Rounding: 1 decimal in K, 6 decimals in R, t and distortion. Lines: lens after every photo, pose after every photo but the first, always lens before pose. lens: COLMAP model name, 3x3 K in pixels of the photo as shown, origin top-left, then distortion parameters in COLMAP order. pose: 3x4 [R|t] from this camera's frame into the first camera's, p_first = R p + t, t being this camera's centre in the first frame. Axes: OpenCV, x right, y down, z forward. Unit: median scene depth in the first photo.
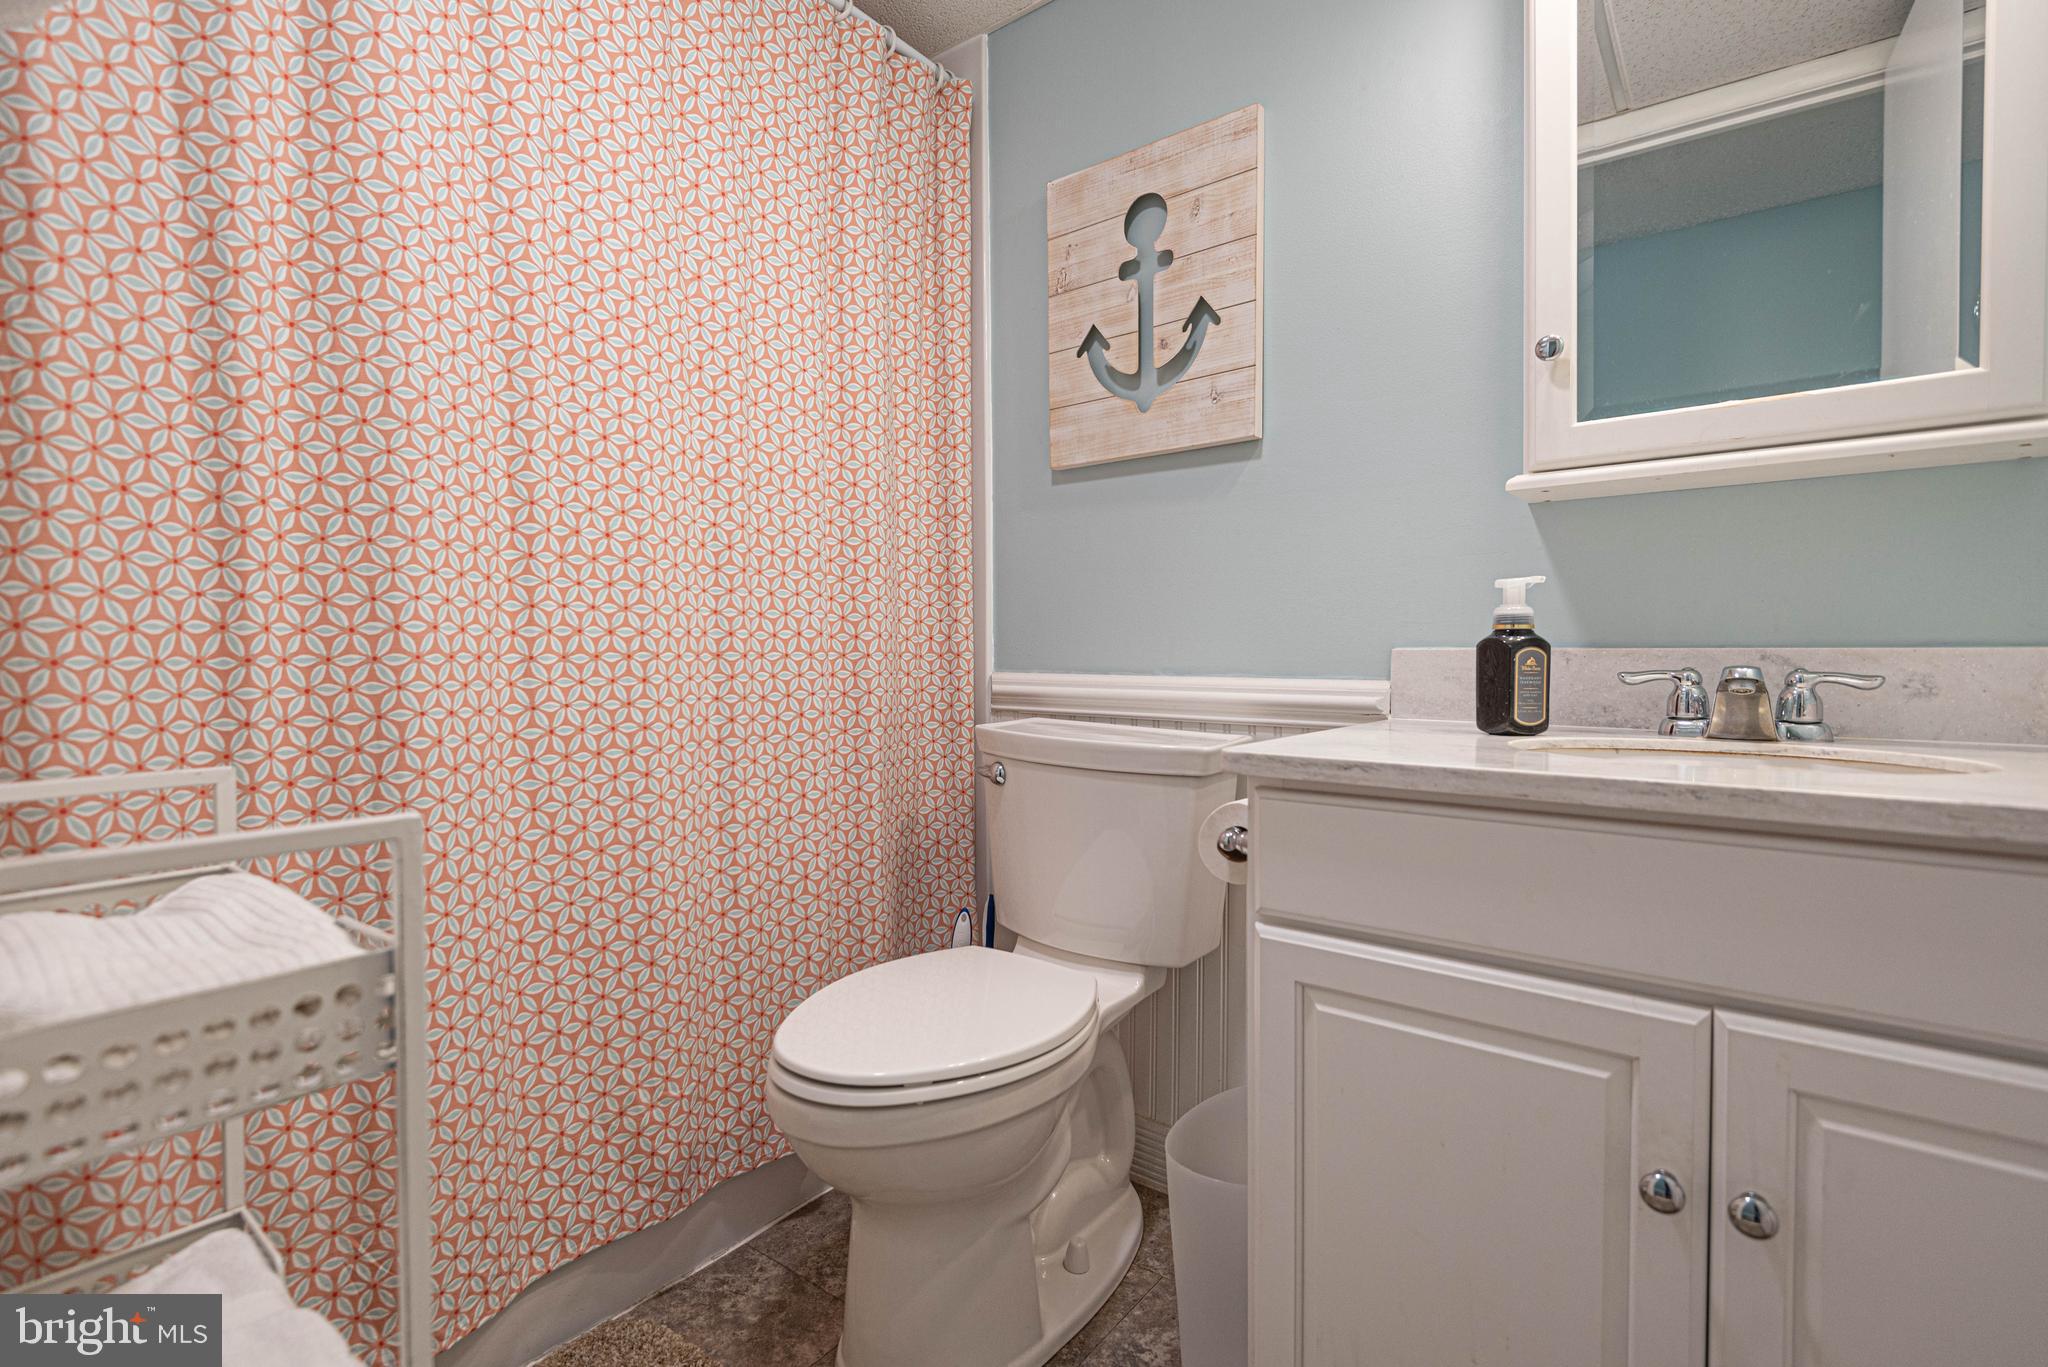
lens RADIAL K [[914.3, 0, 1028.4], [0, 914.3, 681.5], [0, 0, 1]] dist [0.015059, -0.009127]
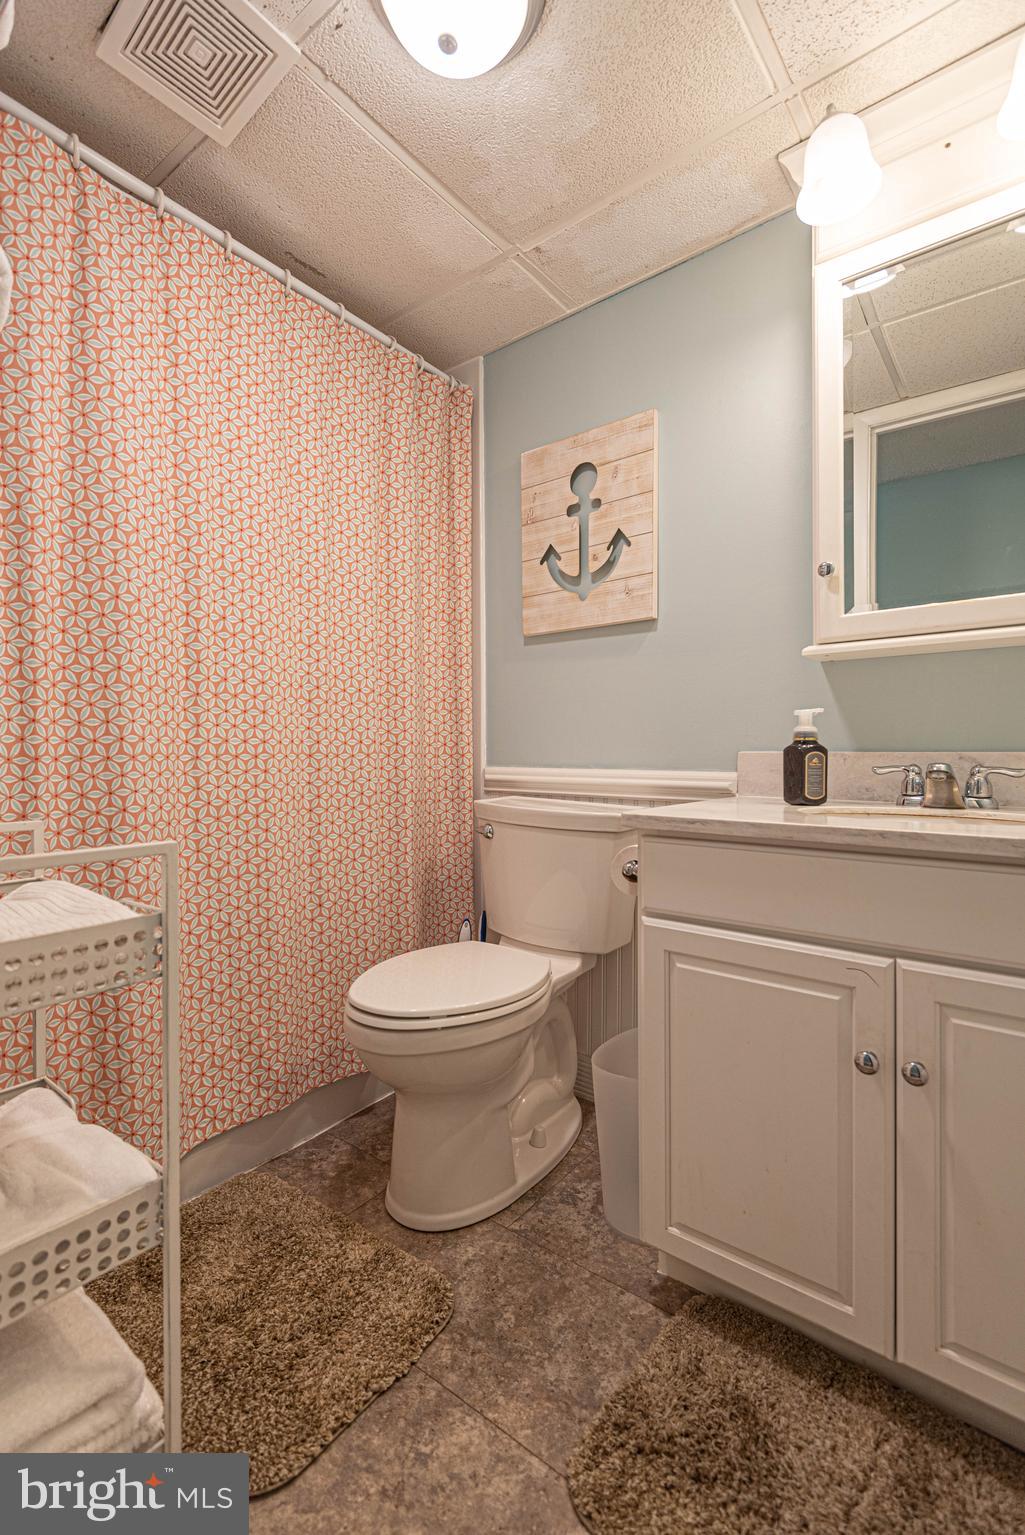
lens RADIAL K [[706.3, 0, 571.1], [0, 706.3, 763.4], [0, 0, 1]] dist [-0.003937, -0.000410]
pose [[0.996972, 0.000980, 0.077757, 0.017030], [0.000183, 0.999888, -0.014942, 0.003336], [-0.077763, 0.014911, 0.996860, -0.265500]]
